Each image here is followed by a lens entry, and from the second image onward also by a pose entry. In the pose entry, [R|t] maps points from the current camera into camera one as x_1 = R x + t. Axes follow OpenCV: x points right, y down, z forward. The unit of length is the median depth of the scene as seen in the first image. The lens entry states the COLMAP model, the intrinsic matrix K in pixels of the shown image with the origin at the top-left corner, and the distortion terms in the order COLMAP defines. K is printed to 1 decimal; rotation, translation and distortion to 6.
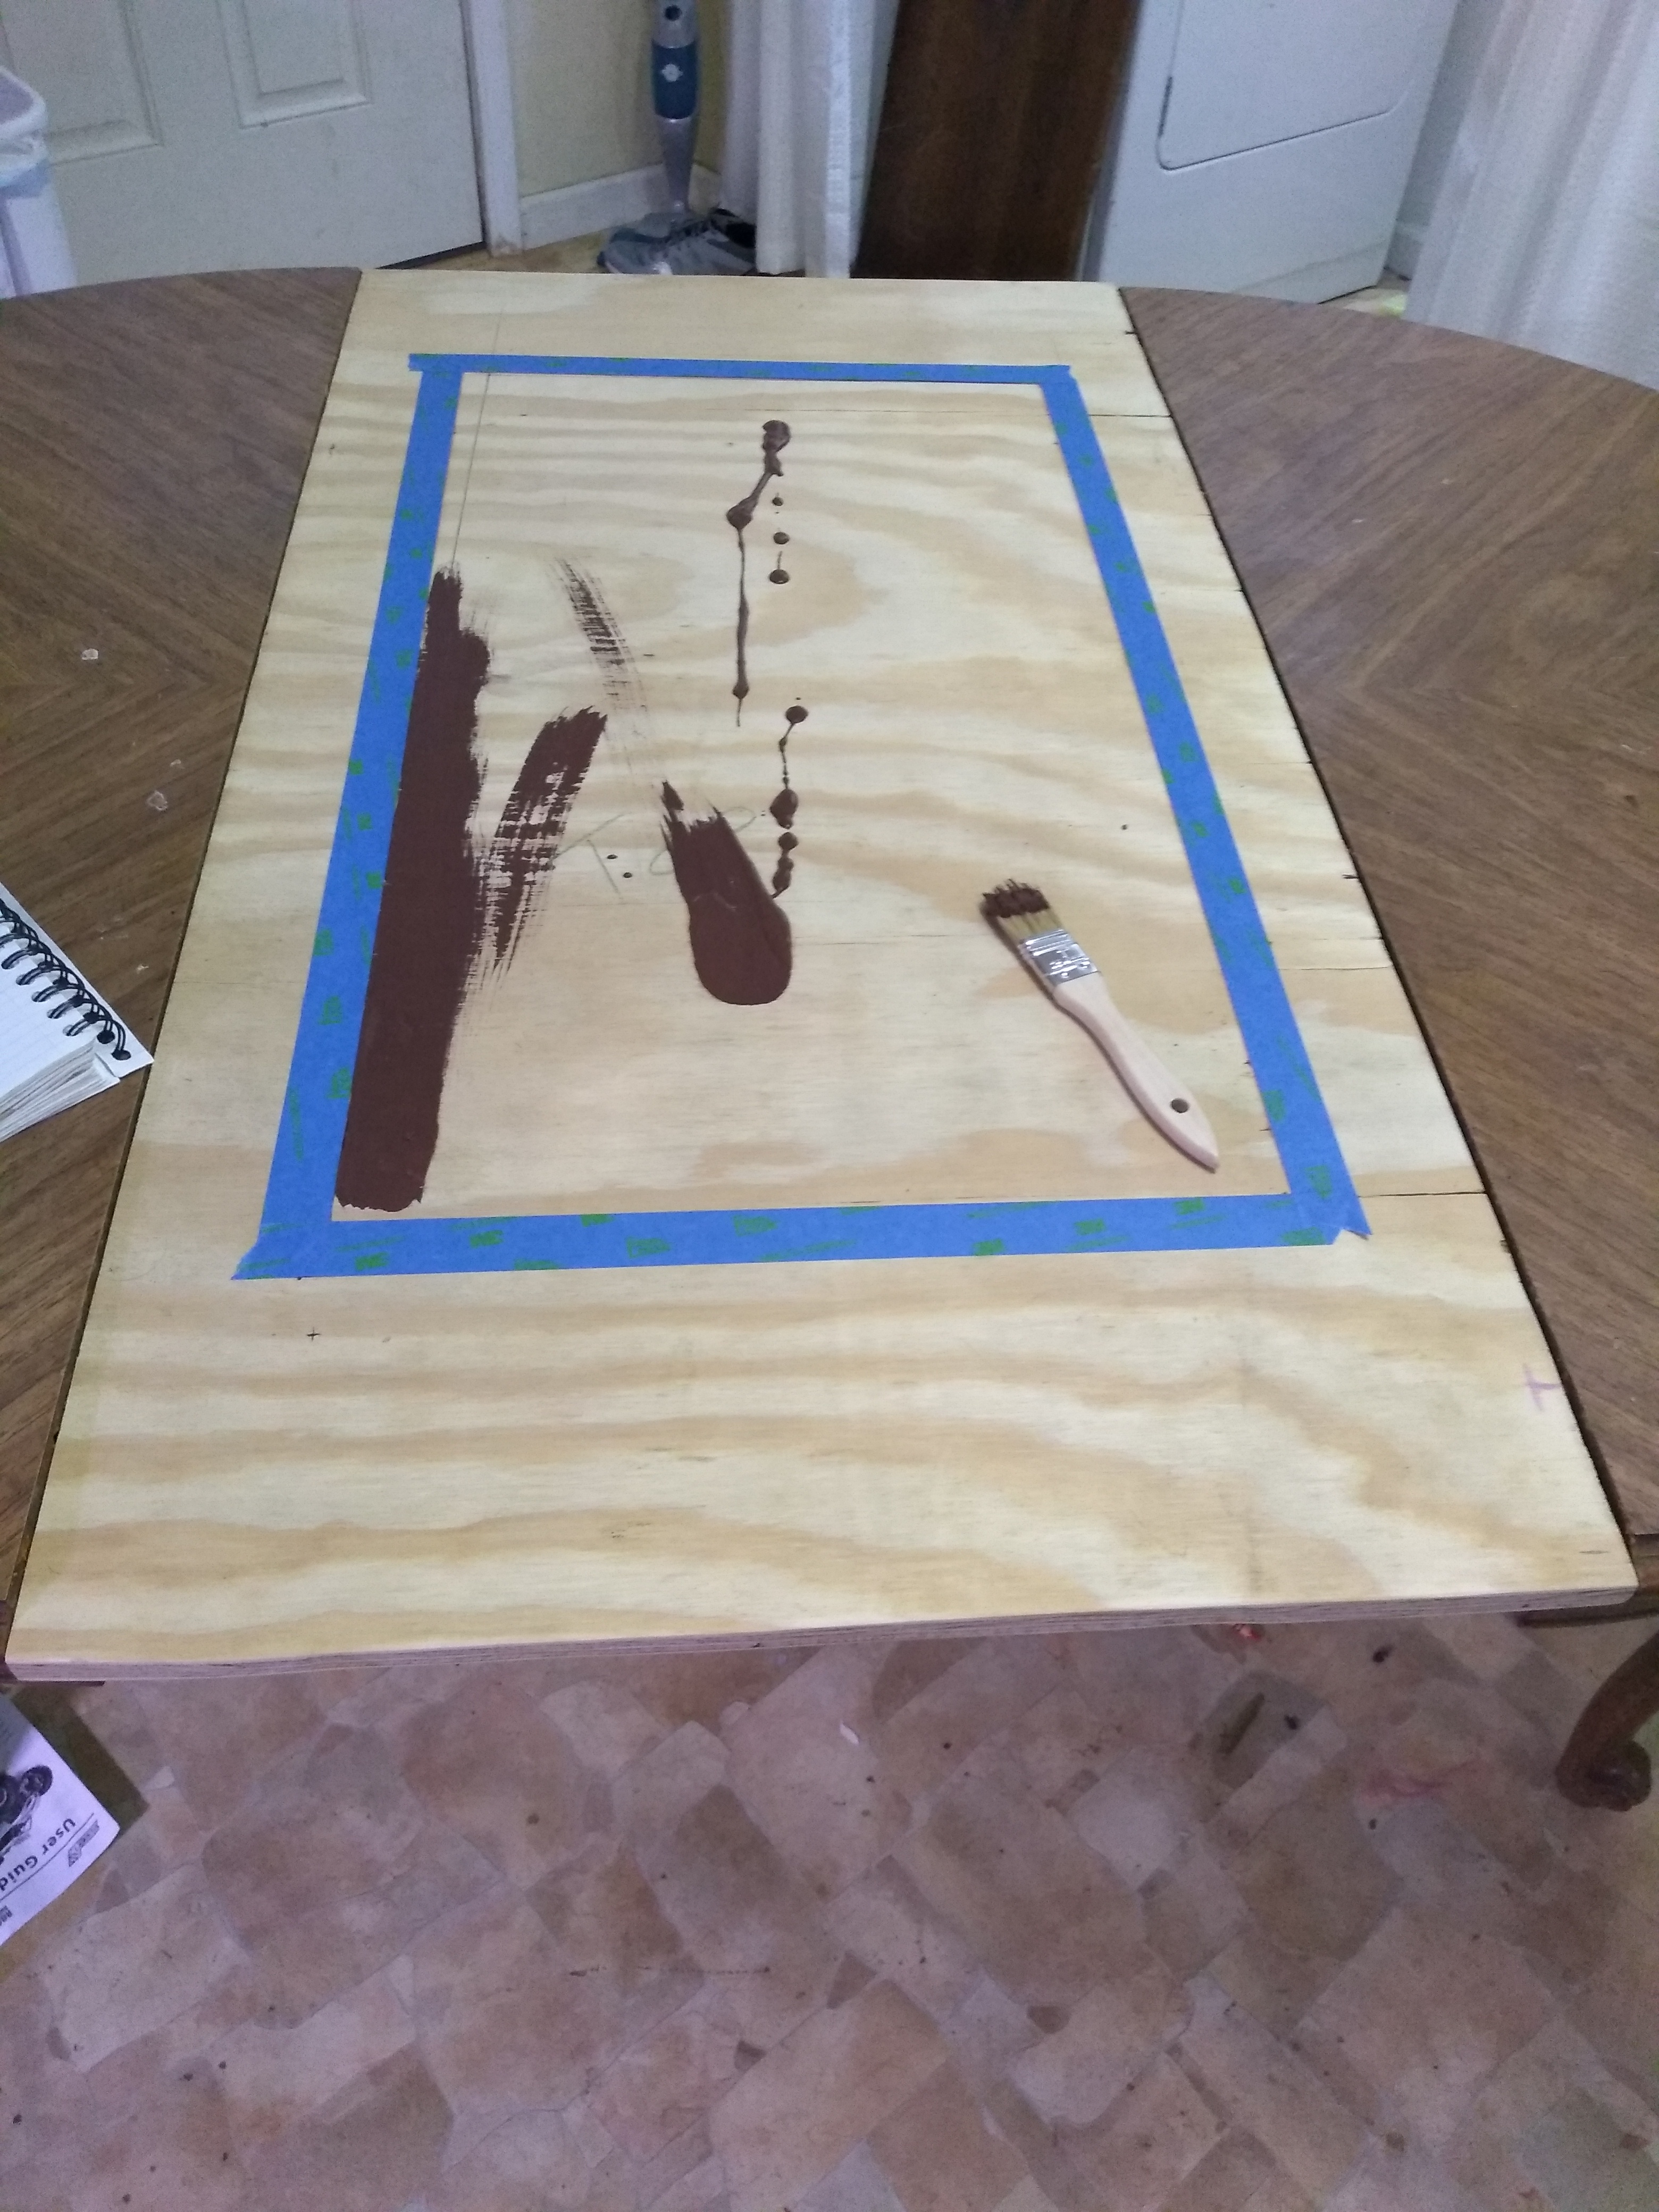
lens RADIAL K [[1756.9, 0, 829.5], [0, 1756.9, 1106.0], [0, 0, 1]] dist [0.007477, -0.027534]
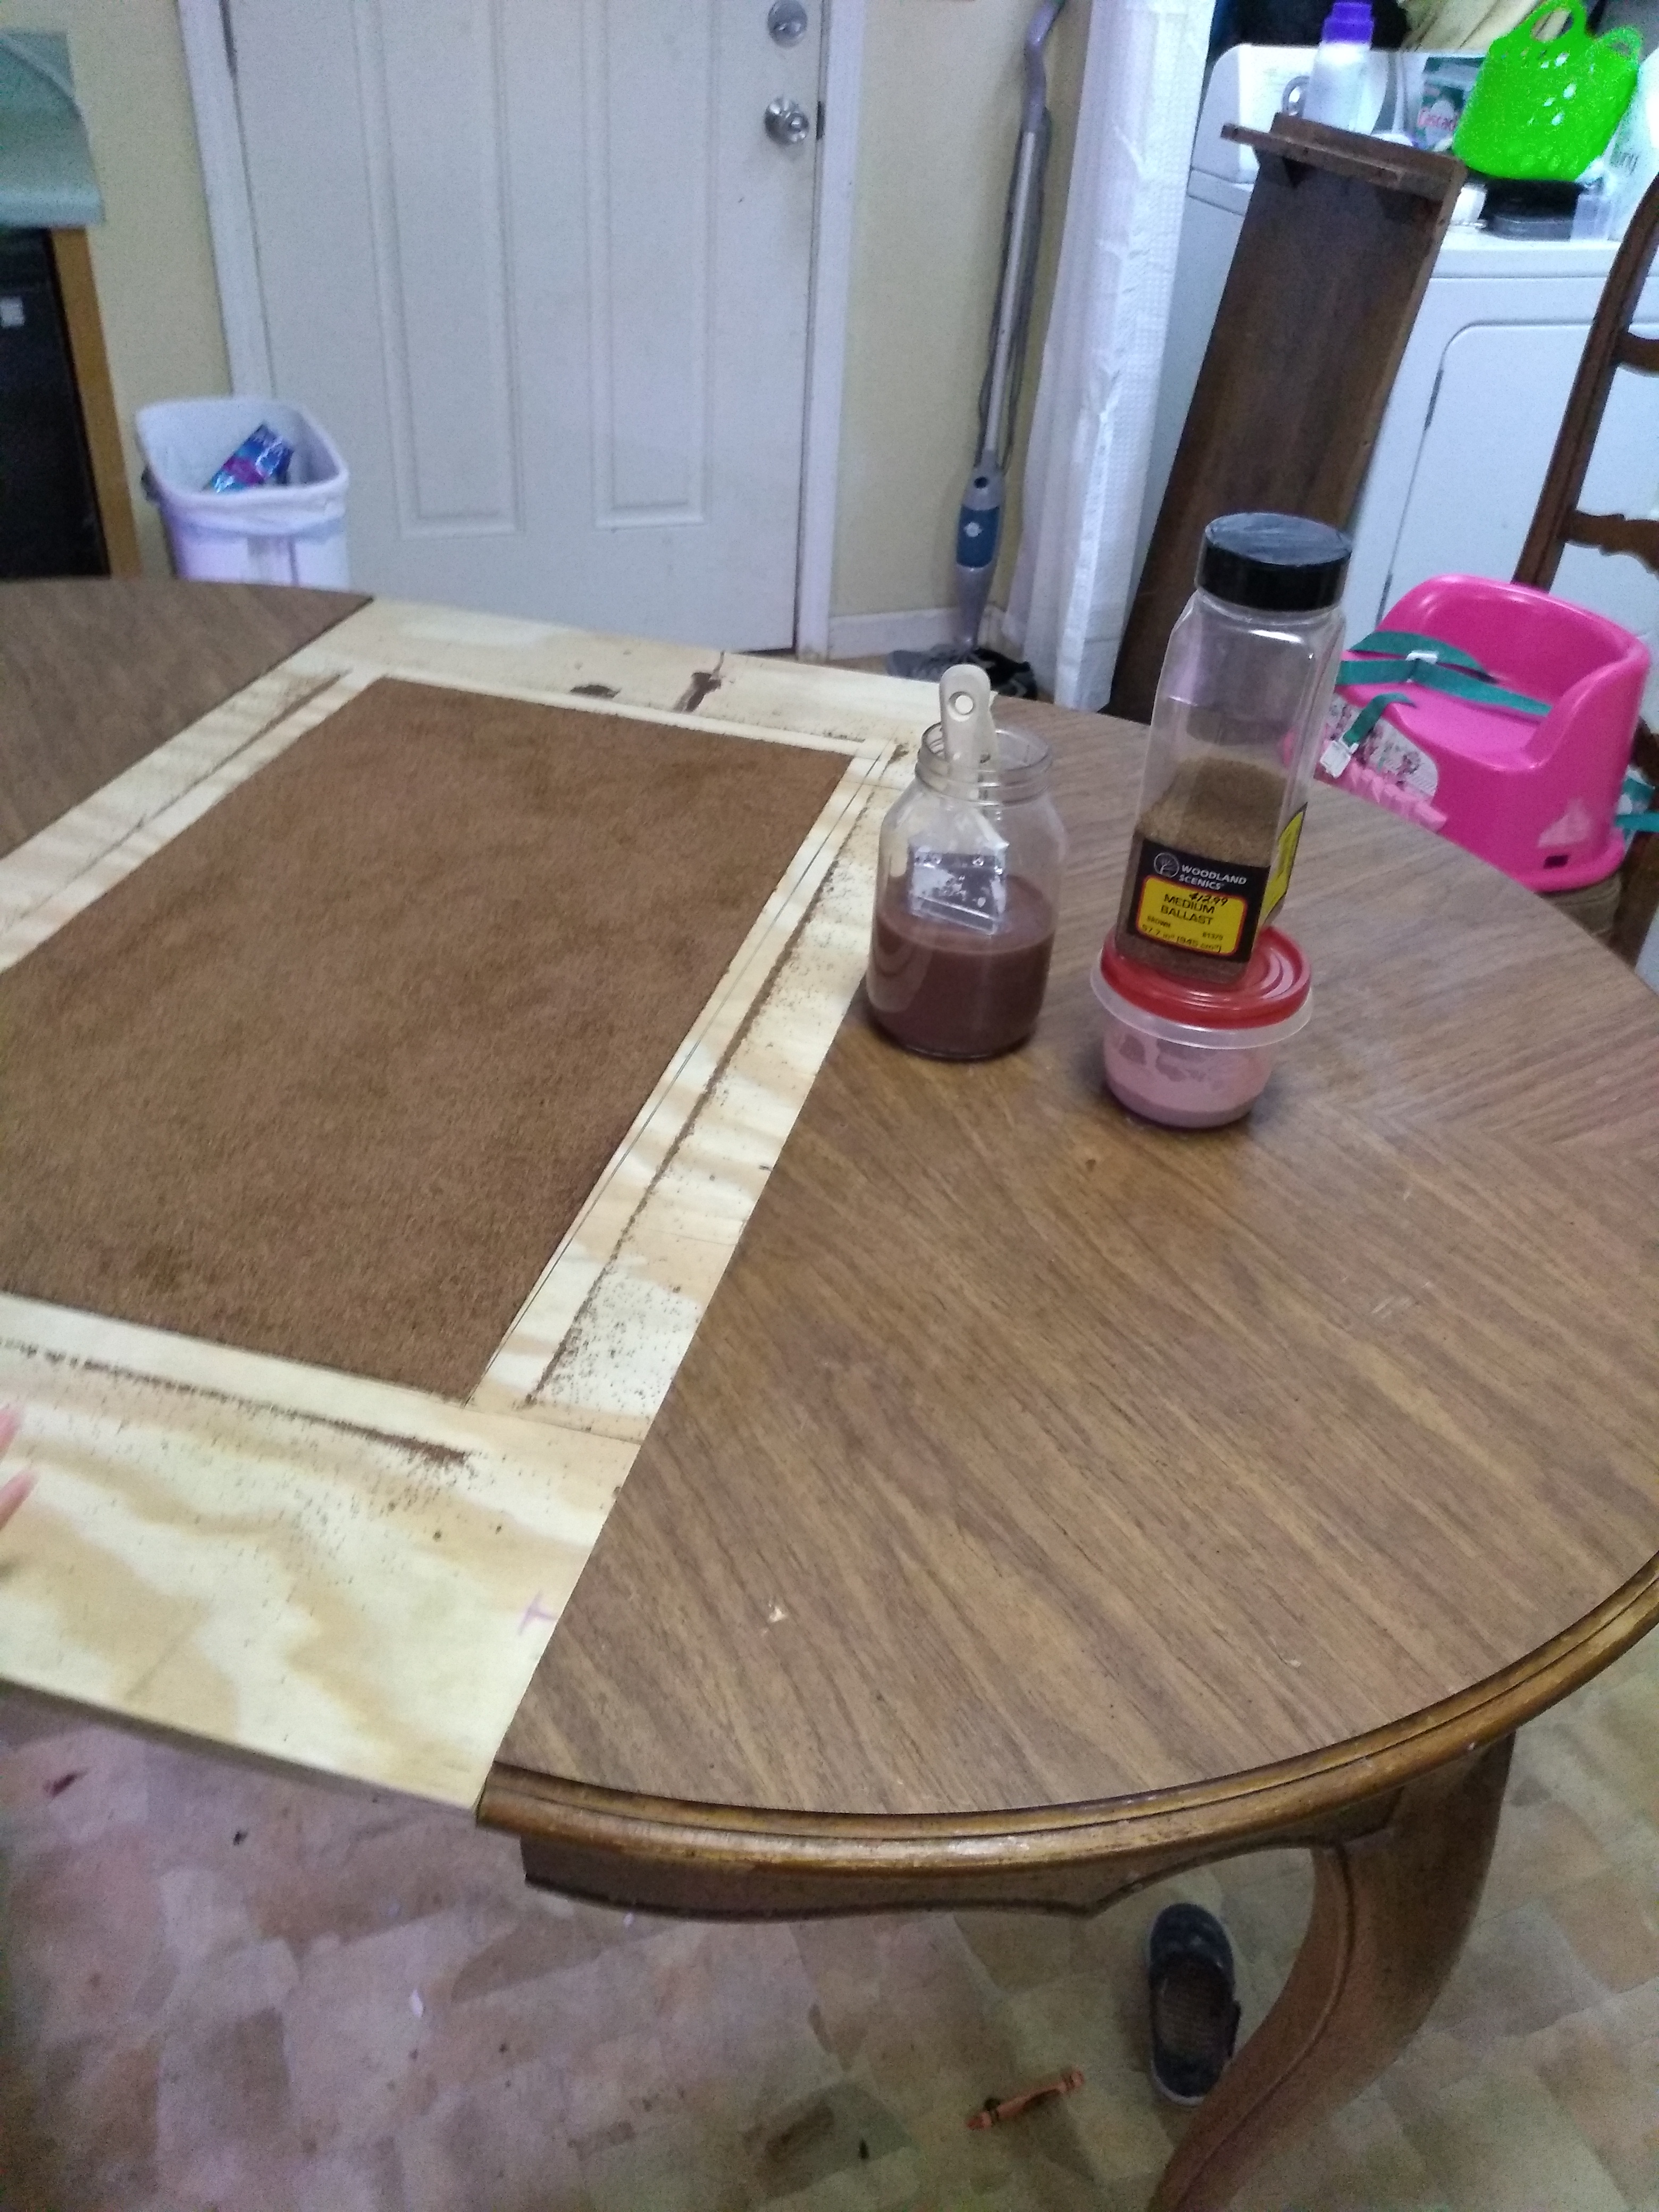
lens RADIAL K [[1733.0, 0, 829.5], [0, 1733.0, 1106.0], [0, 0, 1]] dist [0.082332, -0.128546]
pose [[0.946613, 0.188102, -0.261803, 0.386968], [-0.242624, 0.950446, -0.194384, 0.018313], [0.212266, 0.247527, 0.945343, 0.005243]]
